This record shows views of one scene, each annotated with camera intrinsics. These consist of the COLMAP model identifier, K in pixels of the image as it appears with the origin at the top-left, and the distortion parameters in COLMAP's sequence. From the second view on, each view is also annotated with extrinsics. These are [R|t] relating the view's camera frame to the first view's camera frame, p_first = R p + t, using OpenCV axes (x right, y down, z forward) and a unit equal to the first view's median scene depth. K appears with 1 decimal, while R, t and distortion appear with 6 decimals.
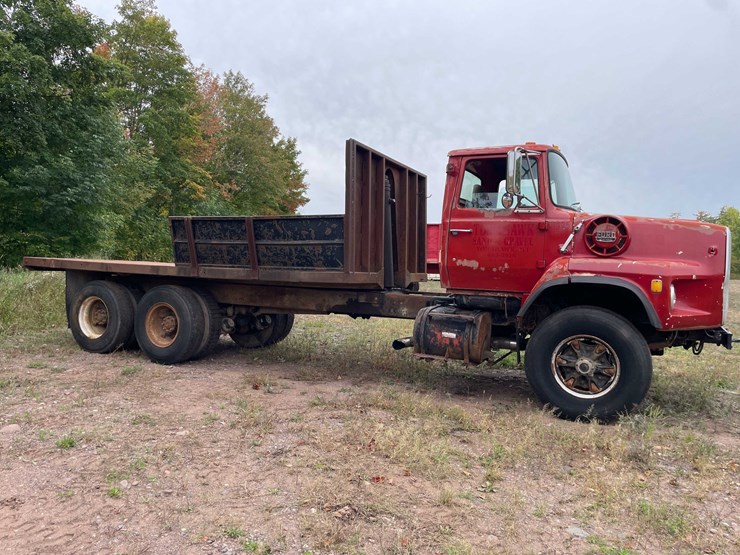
lens RADIAL K [[583.1, 0, 356.1], [0, 583.1, 269.6], [0, 0, 1]] dist [0.052267, -0.005971]
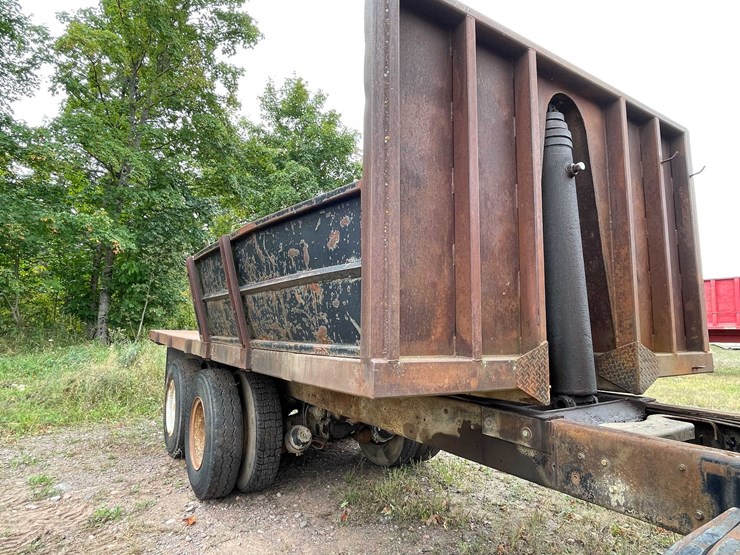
lens RADIAL K [[455.6, 0, 361.1], [0, 455.6, 280.4], [0, 0, 1]] dist [-0.001271, -0.001709]
pose [[0.853424, -0.073876, -0.515955, 0.097299], [0.008679, 0.991781, -0.127651, -0.005943], [0.521145, 0.104462, 0.847051, 0.720623]]
